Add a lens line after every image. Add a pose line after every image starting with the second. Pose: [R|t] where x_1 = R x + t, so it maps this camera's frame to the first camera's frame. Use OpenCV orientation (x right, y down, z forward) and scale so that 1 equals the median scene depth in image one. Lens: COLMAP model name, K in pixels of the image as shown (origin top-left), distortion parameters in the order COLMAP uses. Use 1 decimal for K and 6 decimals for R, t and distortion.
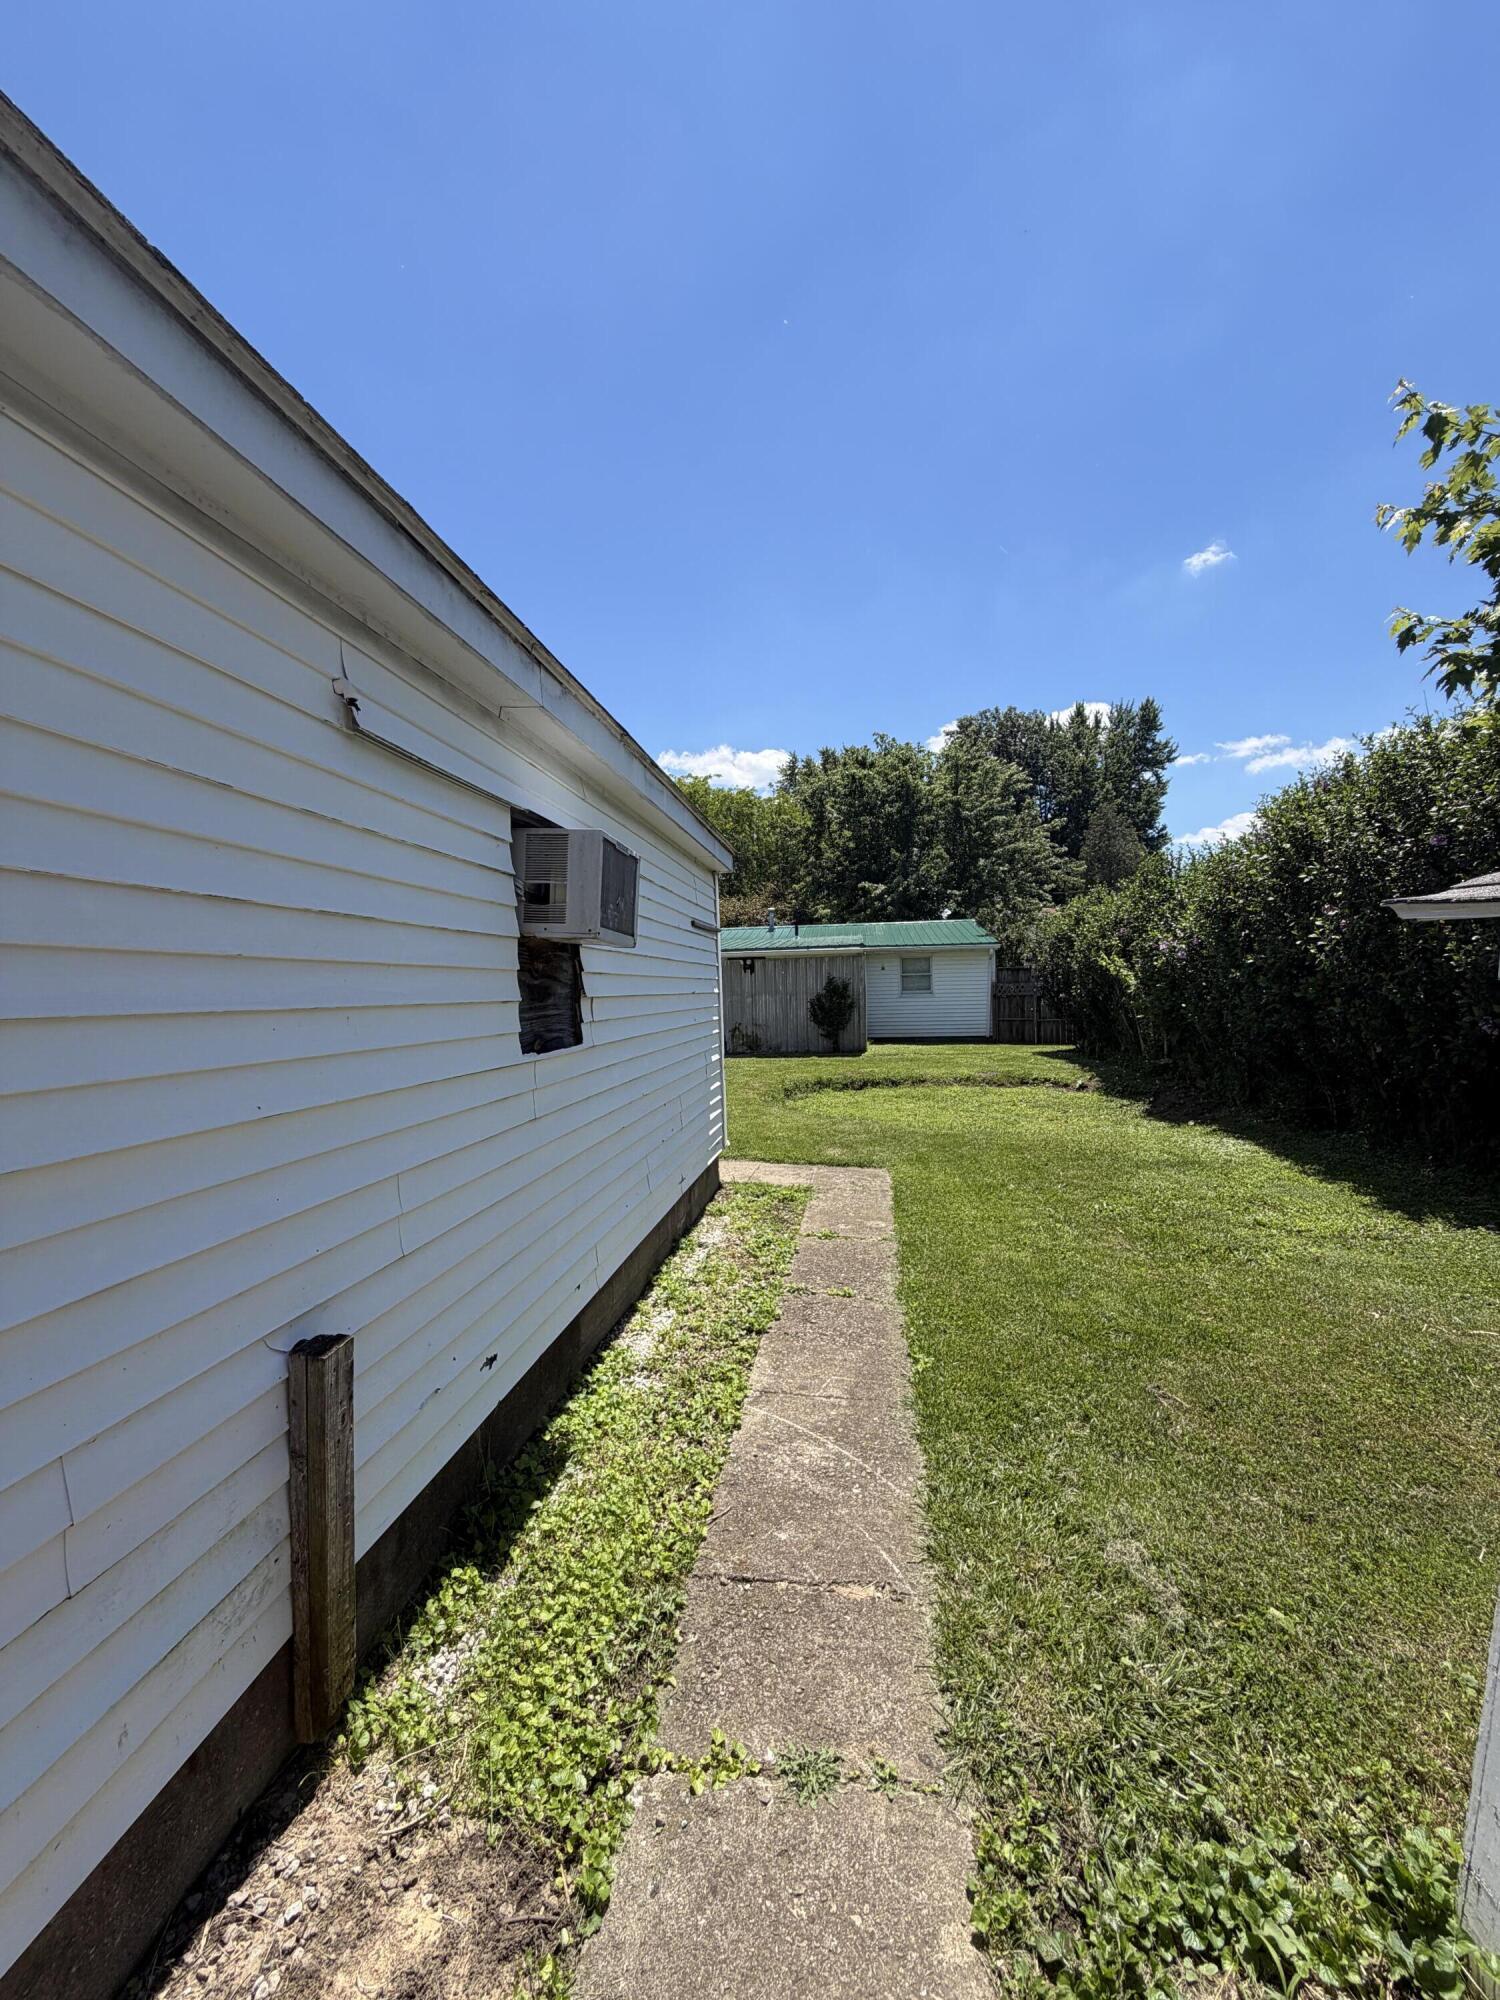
lens RADIAL K [[797.1, 0, 748.5], [0, 797.1, 993.2], [0, 0, 1]] dist [0.009711, -0.005271]
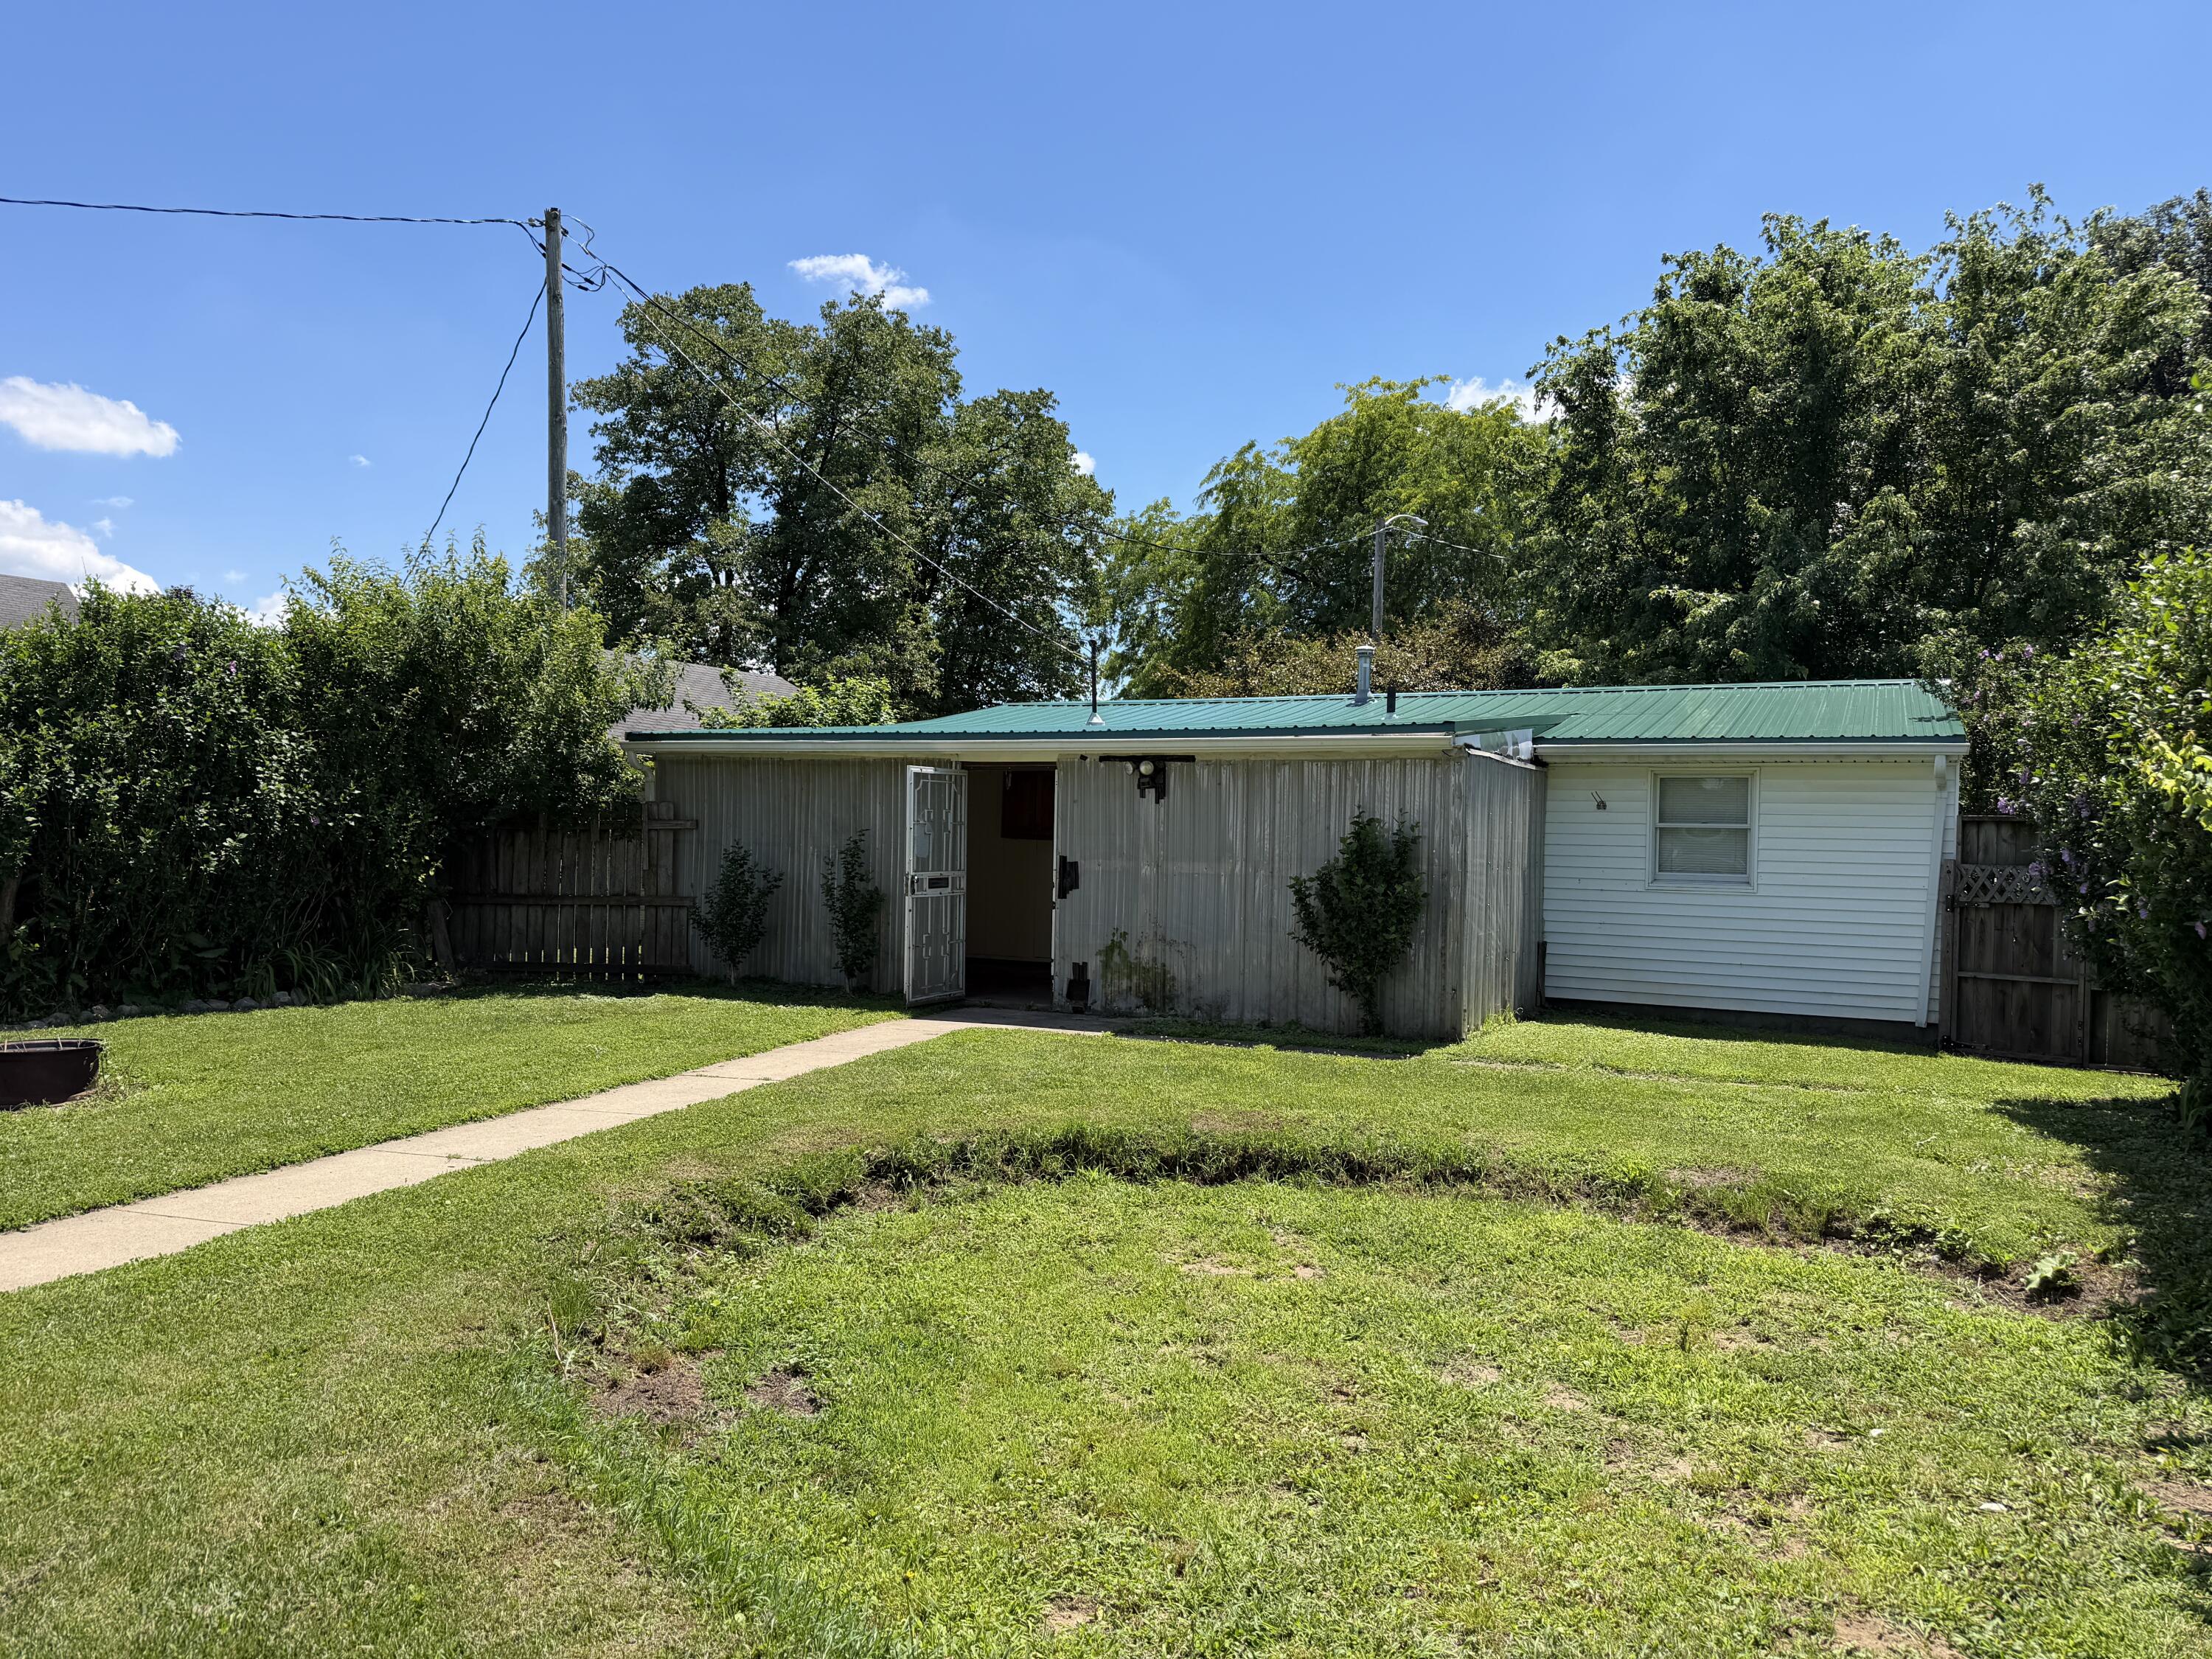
lens RADIAL K [[1472.1, 0, 1103.9], [0, 1472.1, 898.5], [0, 0, 1]] dist [0.001619, -0.037740]
pose [[0.934752, 0.060480, -0.350115, 0.193941], [-0.050386, 0.998011, 0.037876, -0.003178], [0.351709, -0.017763, 0.935941, 0.315315]]
